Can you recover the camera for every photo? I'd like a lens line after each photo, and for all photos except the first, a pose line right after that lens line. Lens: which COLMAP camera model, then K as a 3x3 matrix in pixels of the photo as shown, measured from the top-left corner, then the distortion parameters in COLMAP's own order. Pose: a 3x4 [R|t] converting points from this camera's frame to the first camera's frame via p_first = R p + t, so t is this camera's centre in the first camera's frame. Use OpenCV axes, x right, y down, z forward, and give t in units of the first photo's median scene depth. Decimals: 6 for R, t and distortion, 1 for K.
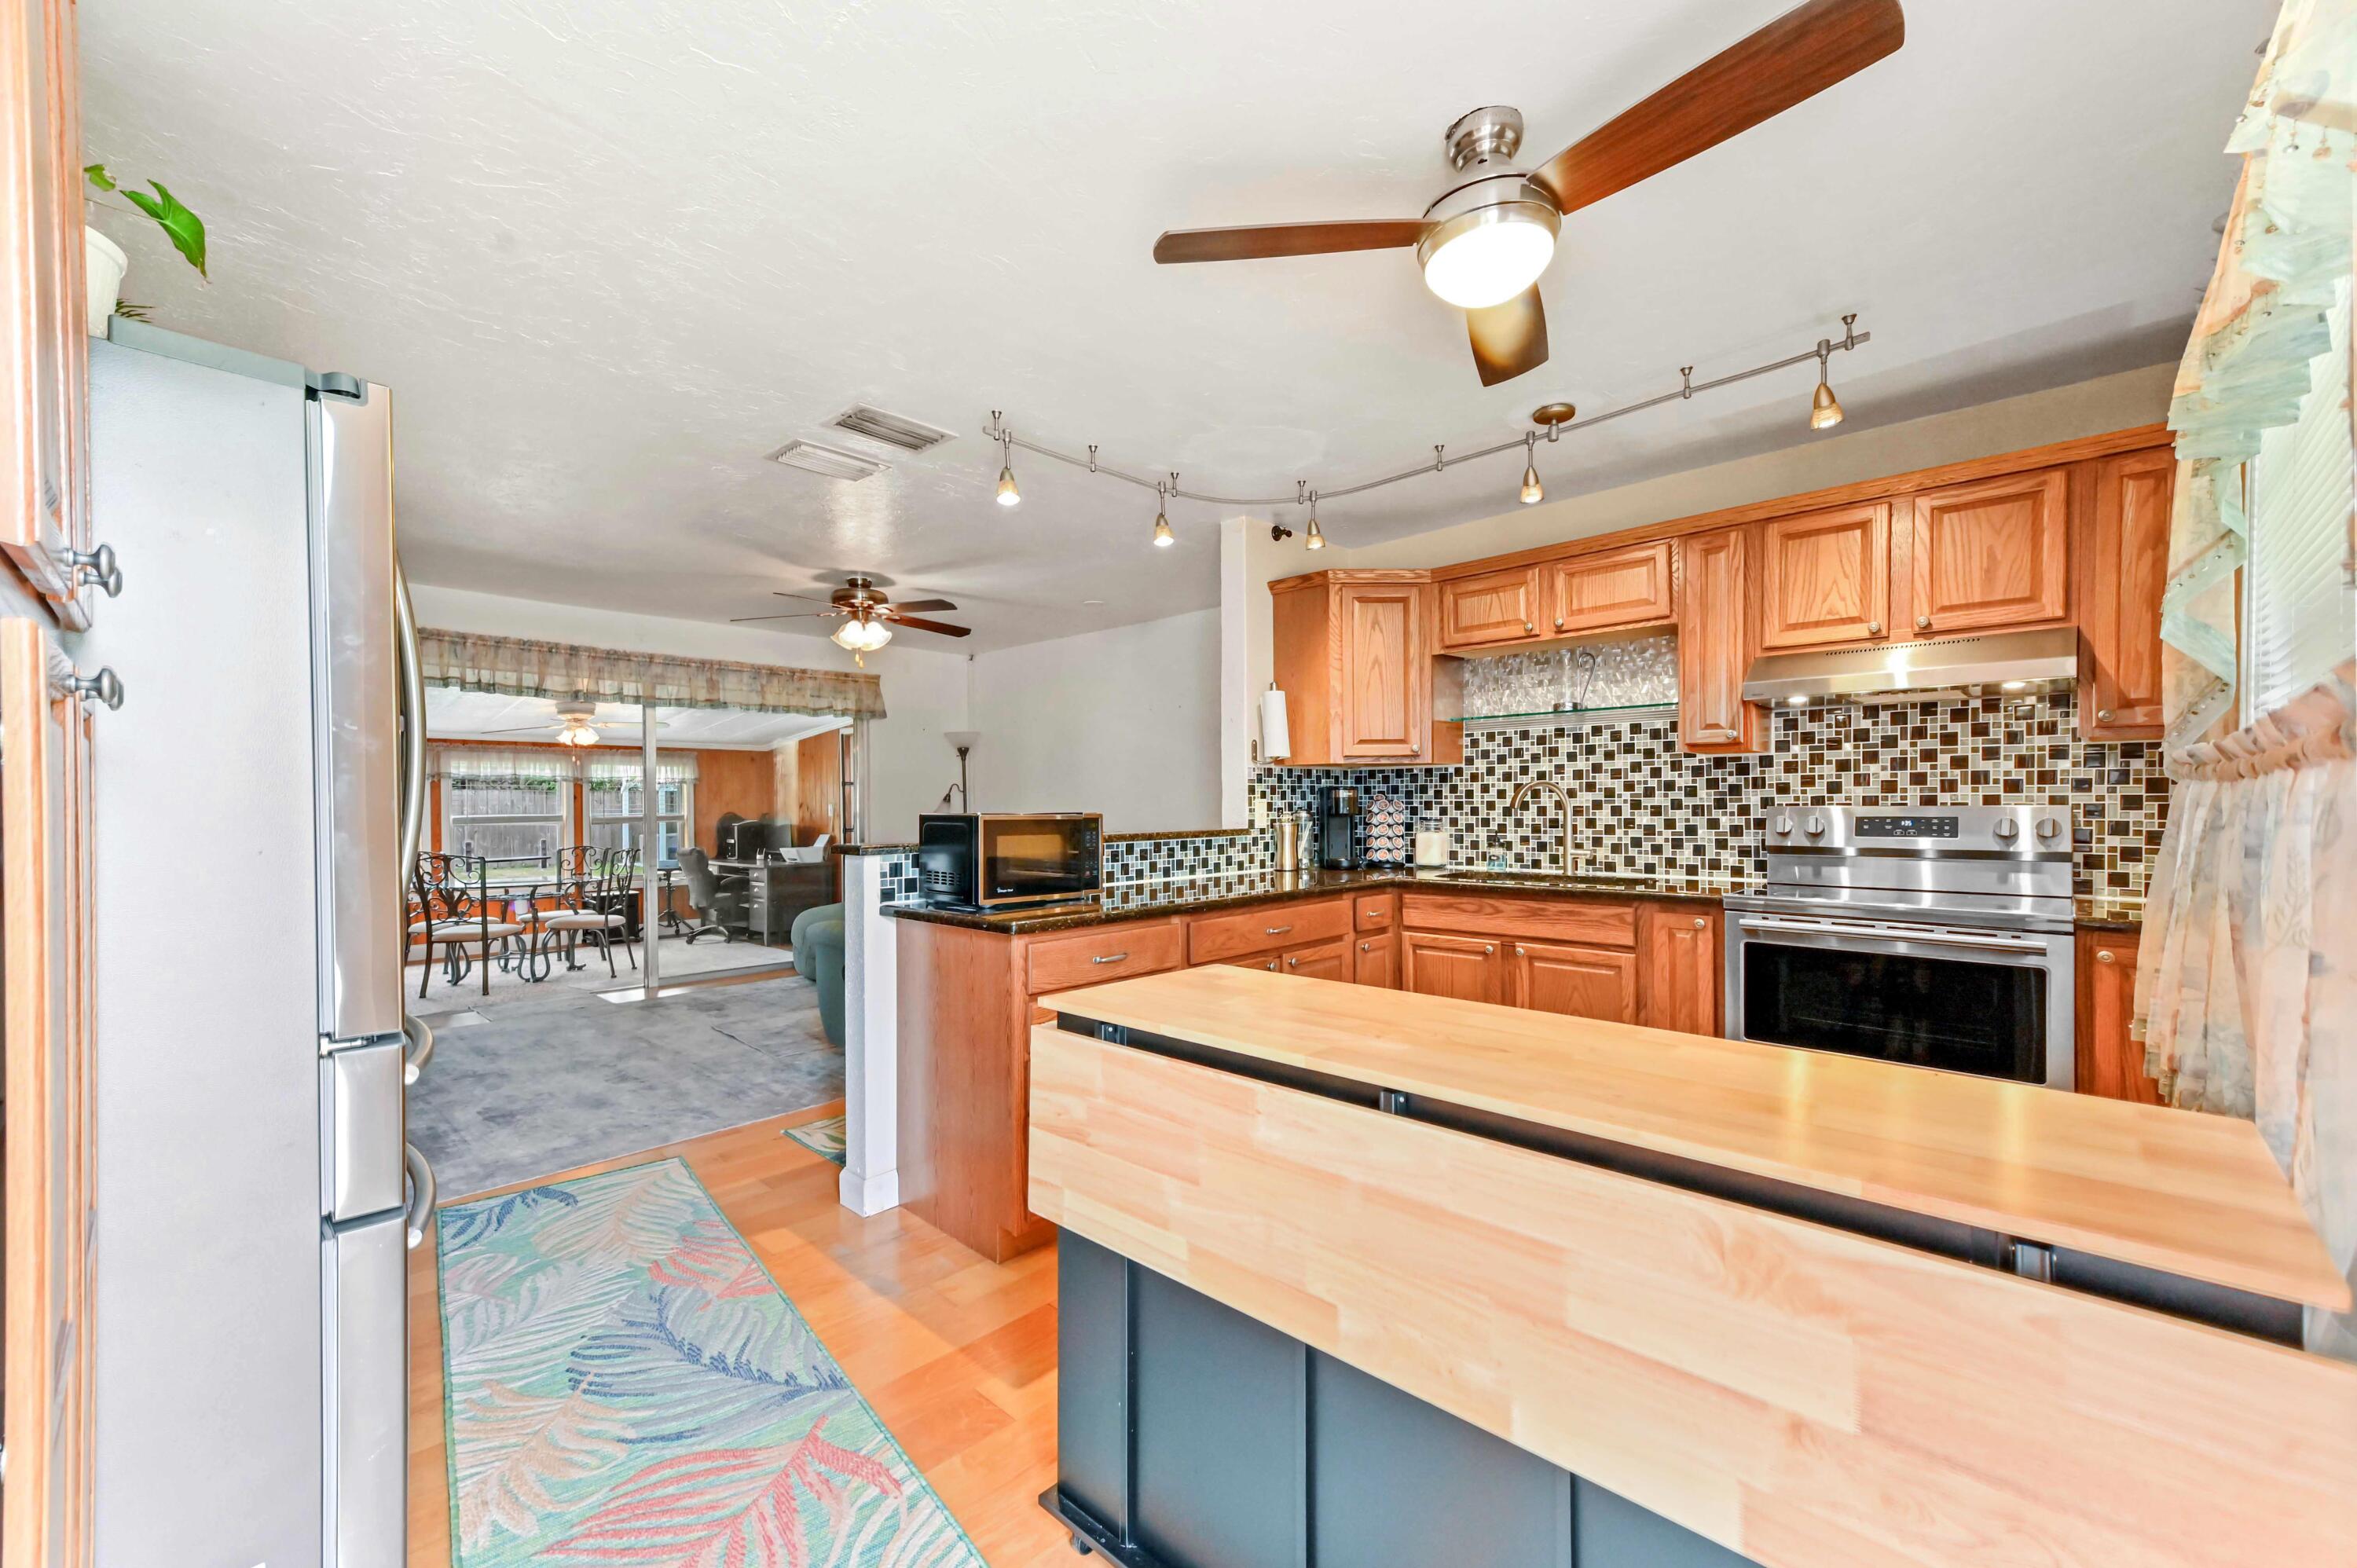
lens RADIAL K [[948.1, 0, 1195.7], [0, 948.1, 810.4], [0, 0, 1]] dist [0.006167, 0.000181]
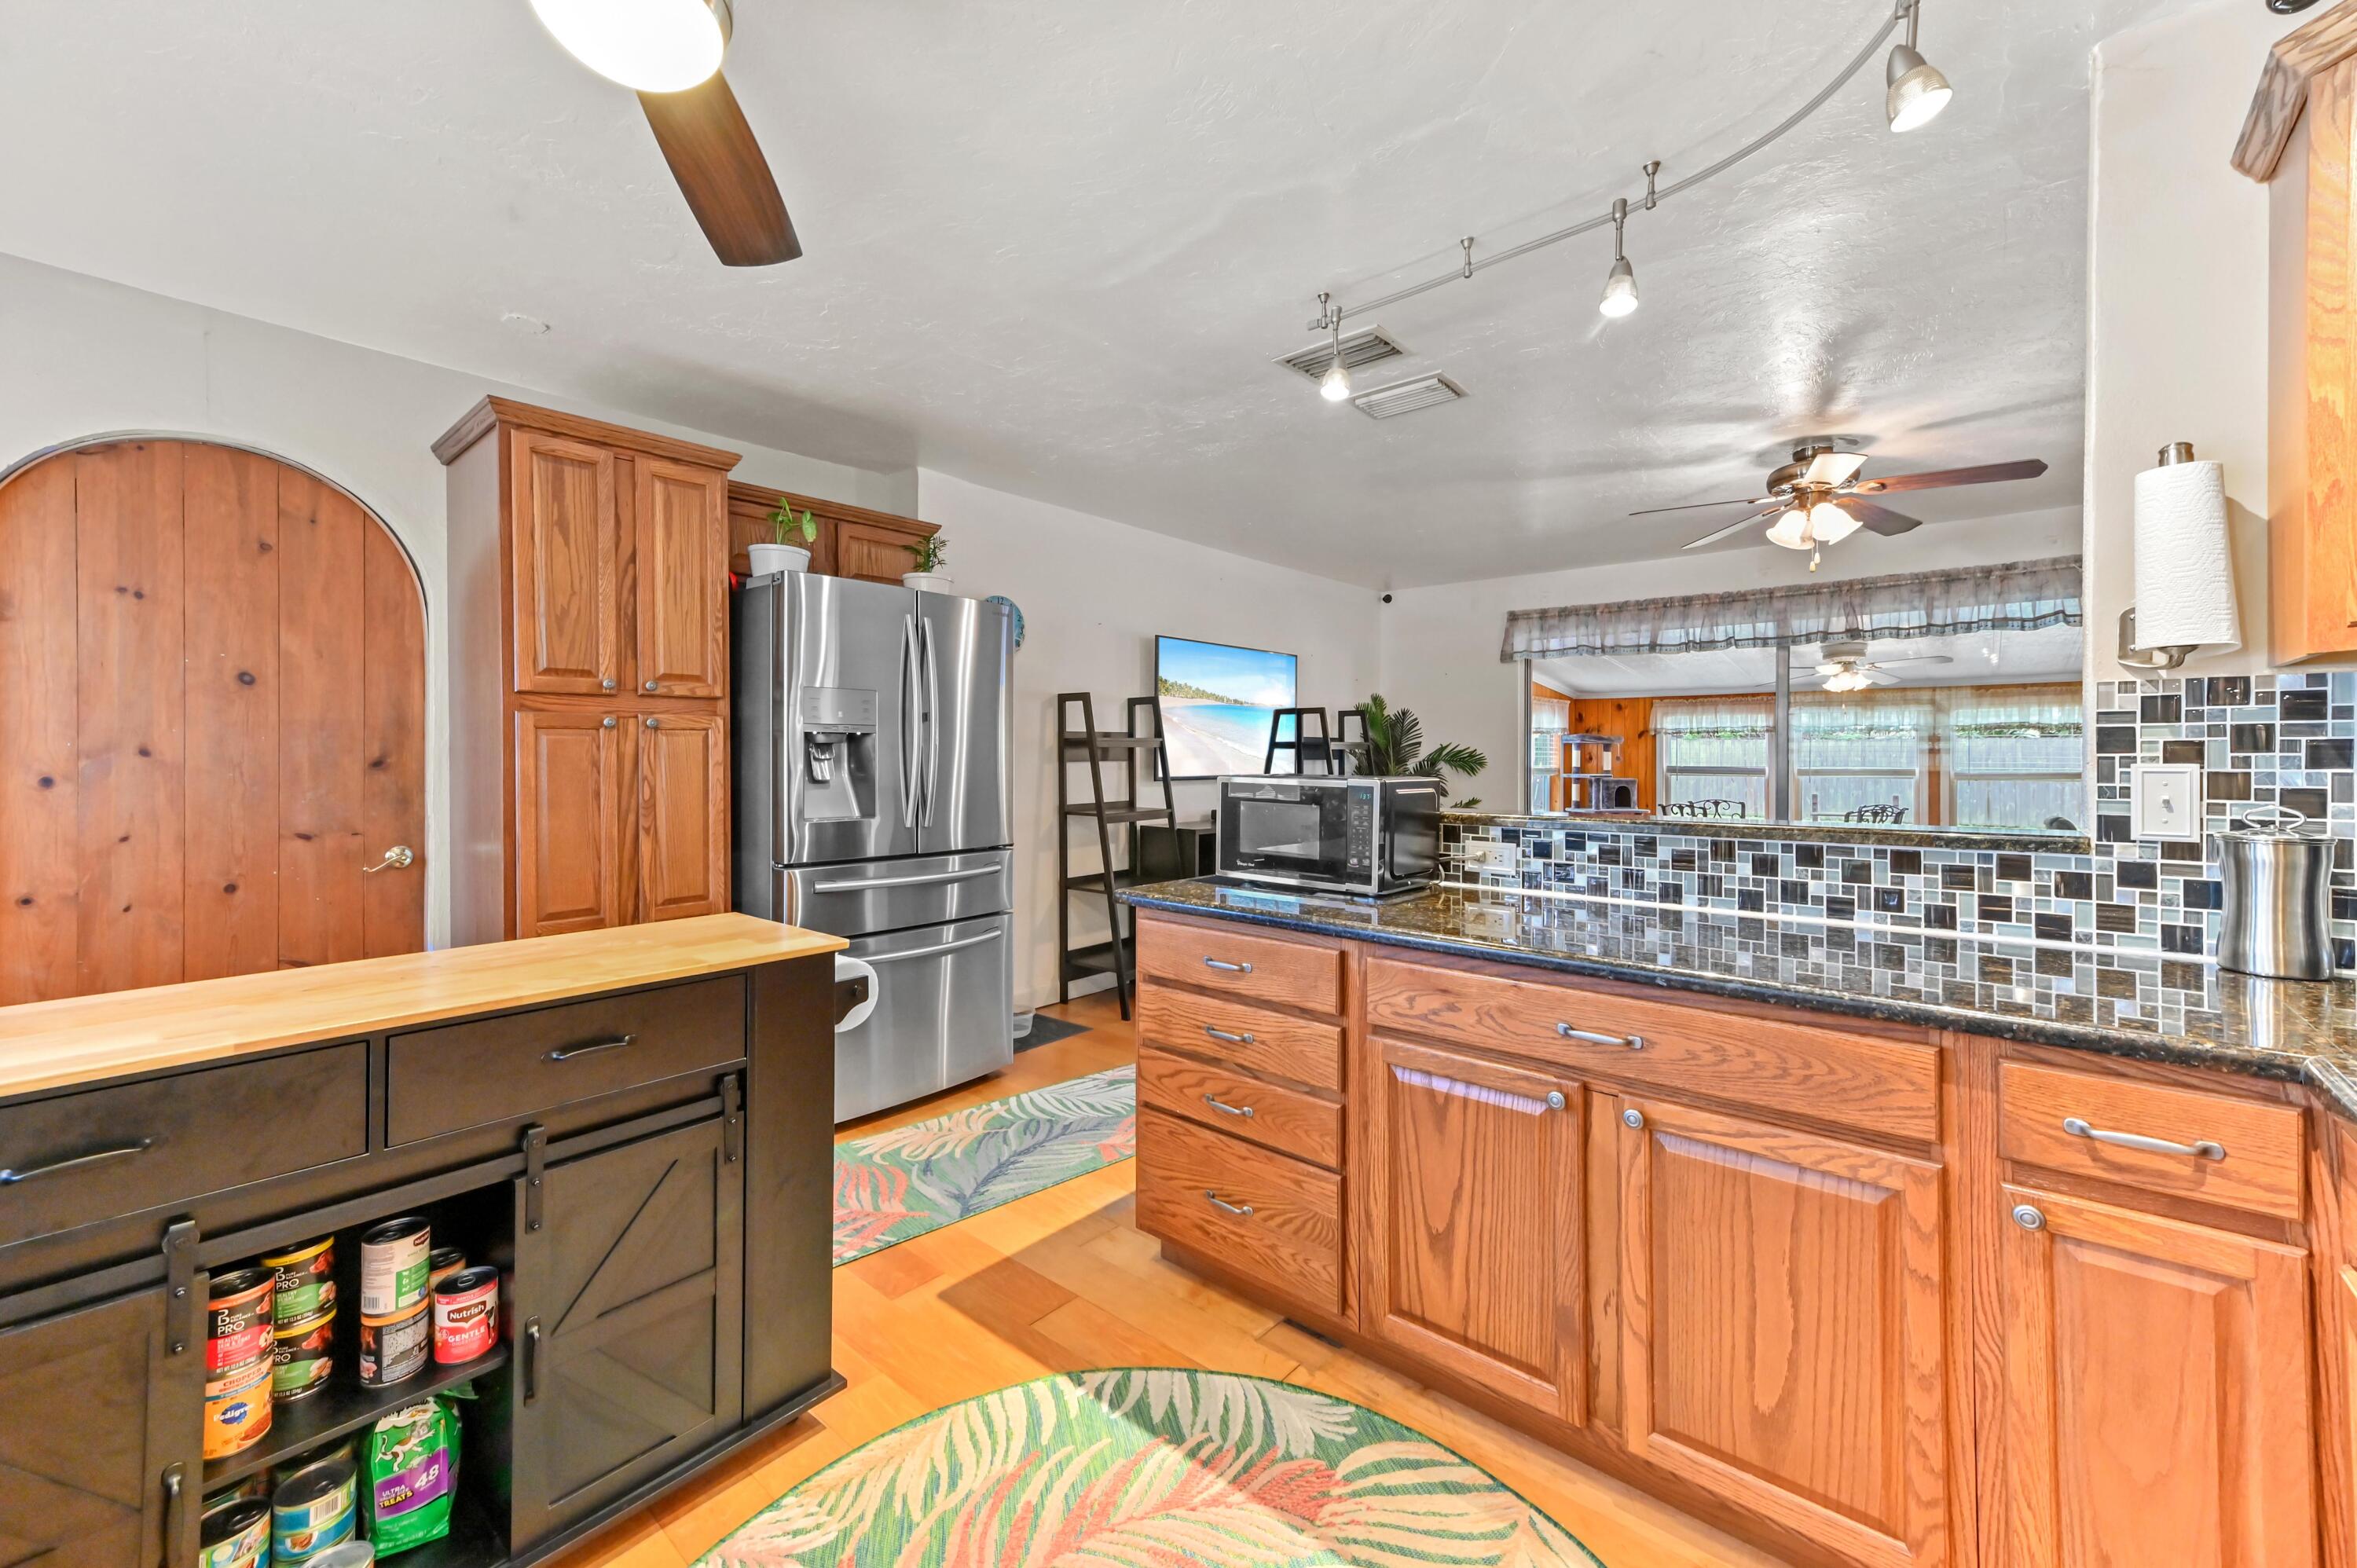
lens RADIAL K [[948.1, 0, 1159.4], [0, 948.1, 759.4], [0, 0, 1]] dist [0.006167, 0.000181]
pose [[0.007376, 0.011277, -0.999909, 0.450873], [-0.009051, 0.999896, 0.011210, -0.014540], [0.999932, 0.008967, 0.007477, 0.614654]]
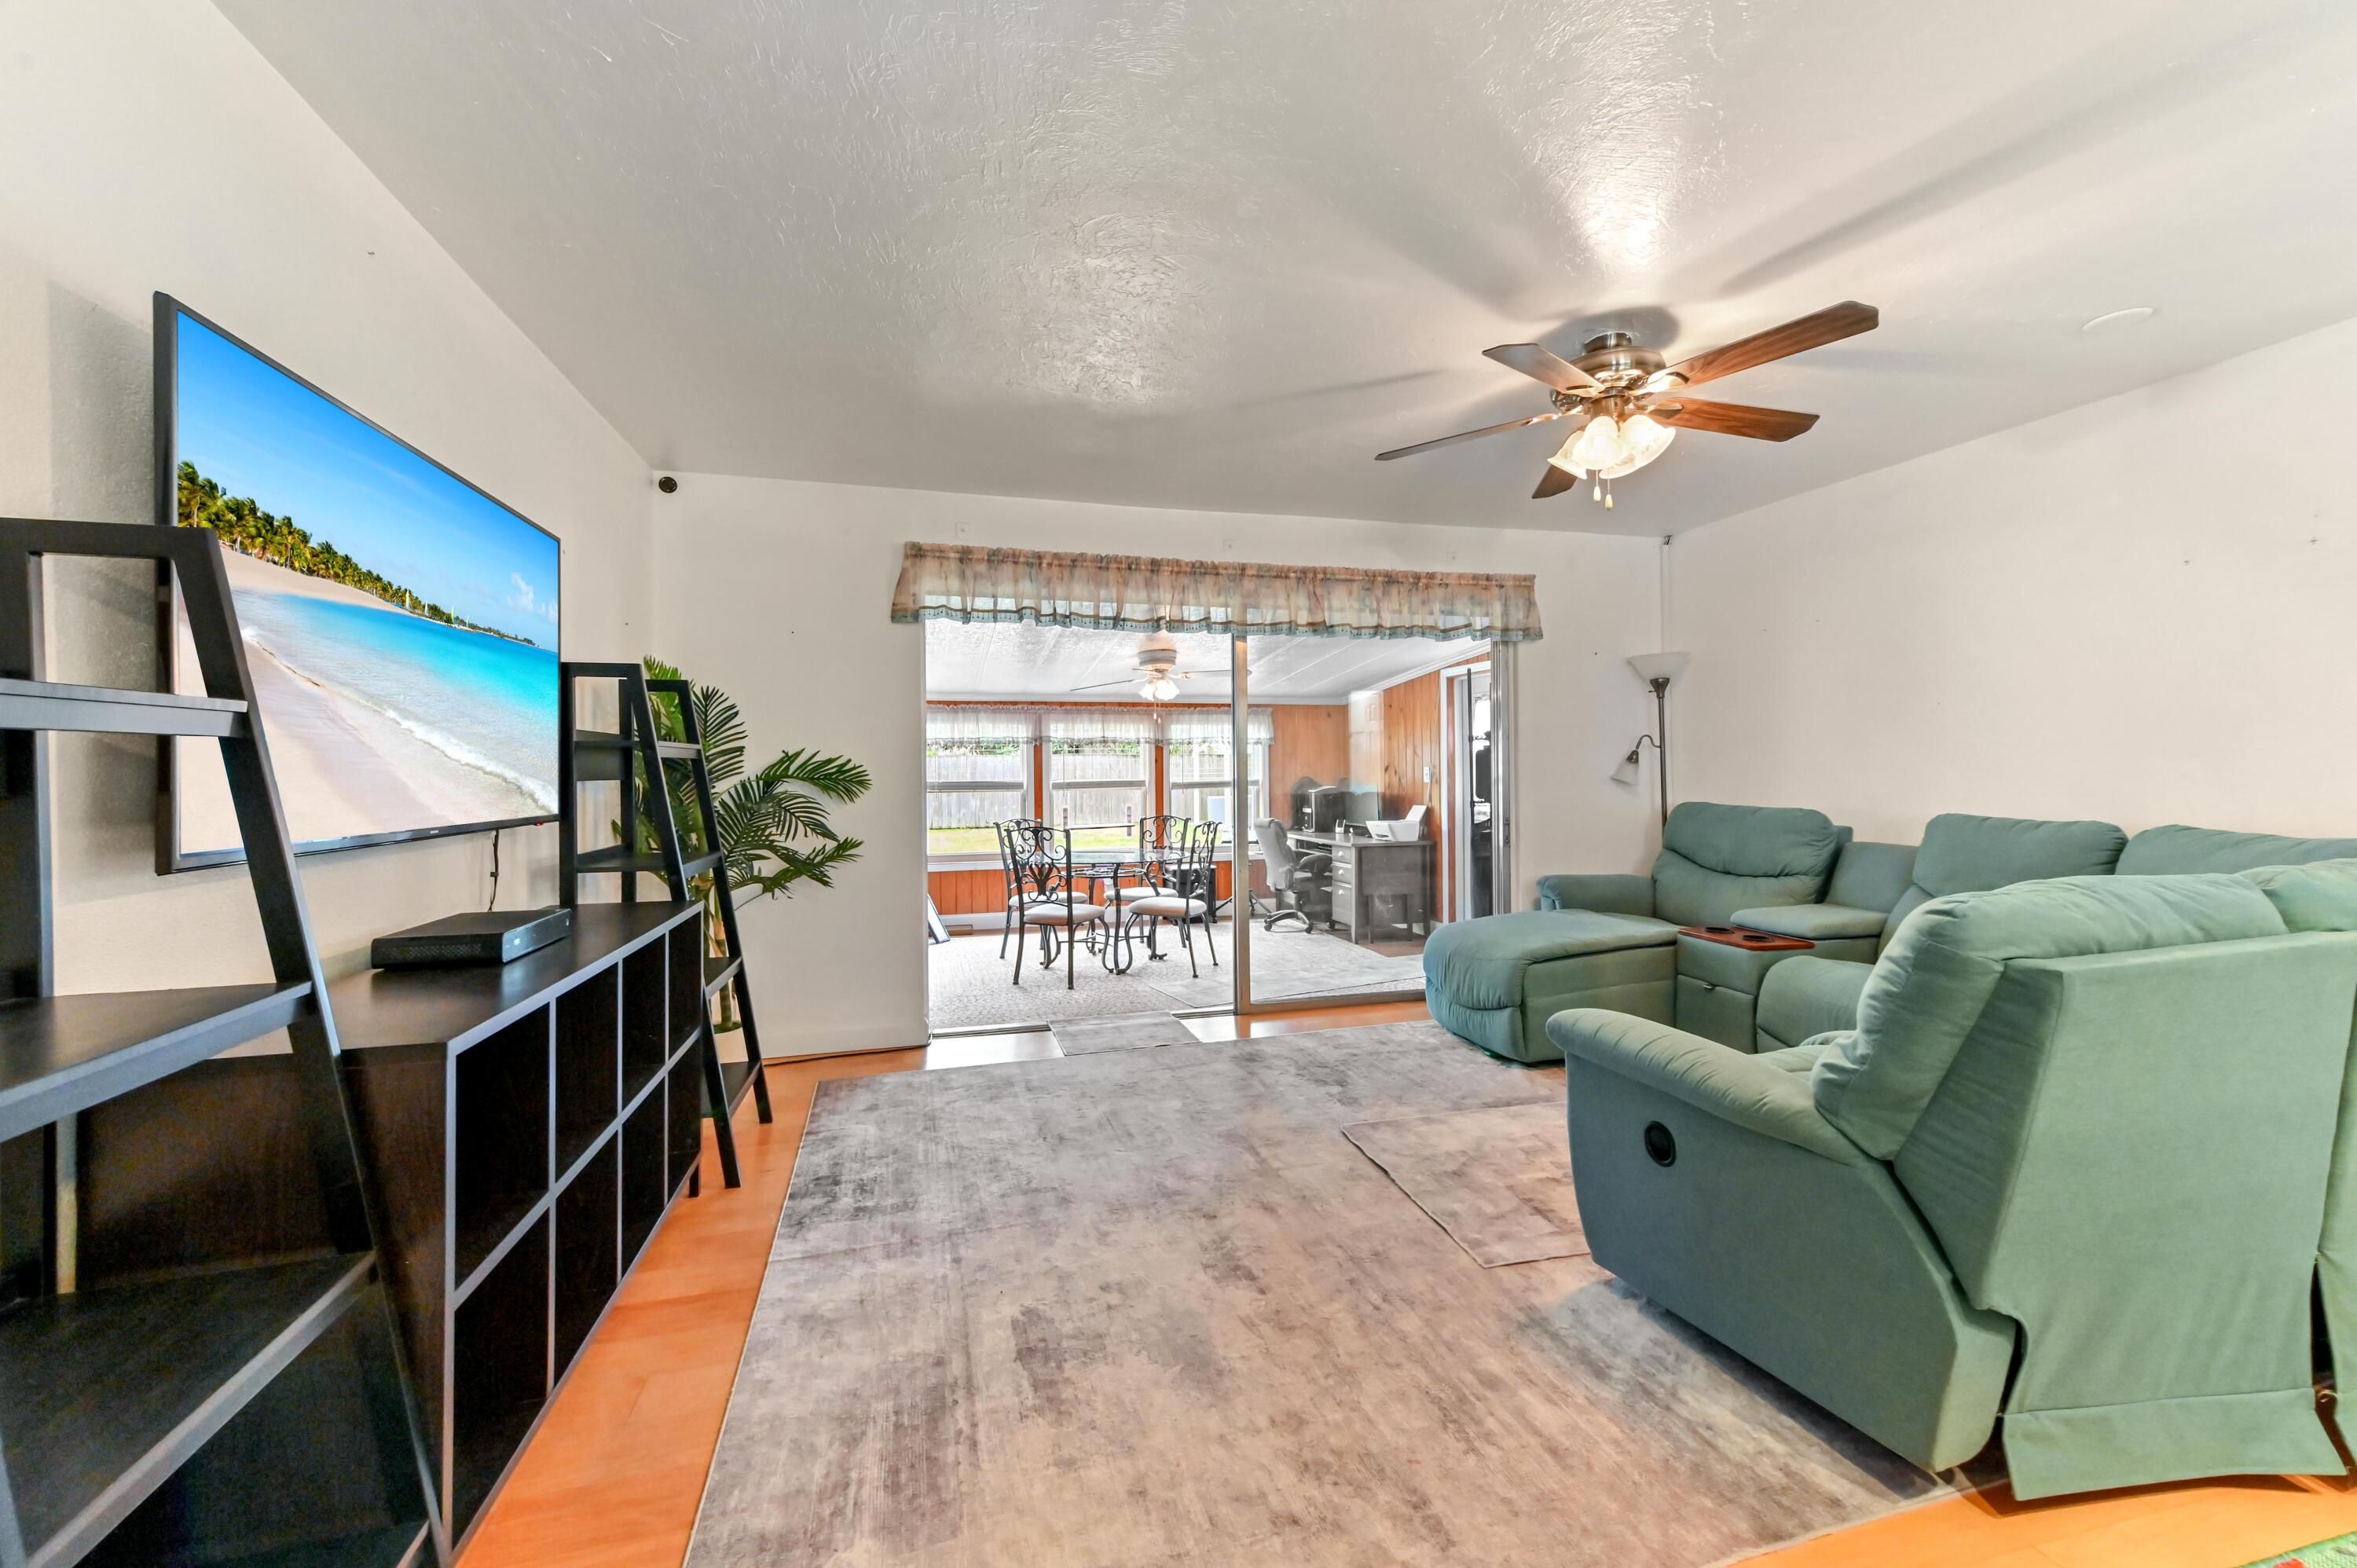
lens RADIAL K [[919.6, 0, 1161.7], [0, 919.6, 766.2], [0, 0, 1]] dist [0.034448, 0.000114]
pose [[0.840798, -0.004279, -0.541332, -0.347068], [0.000566, 0.999975, -0.007026, -0.004502], [0.541349, 0.005601, 0.840779, 0.530517]]
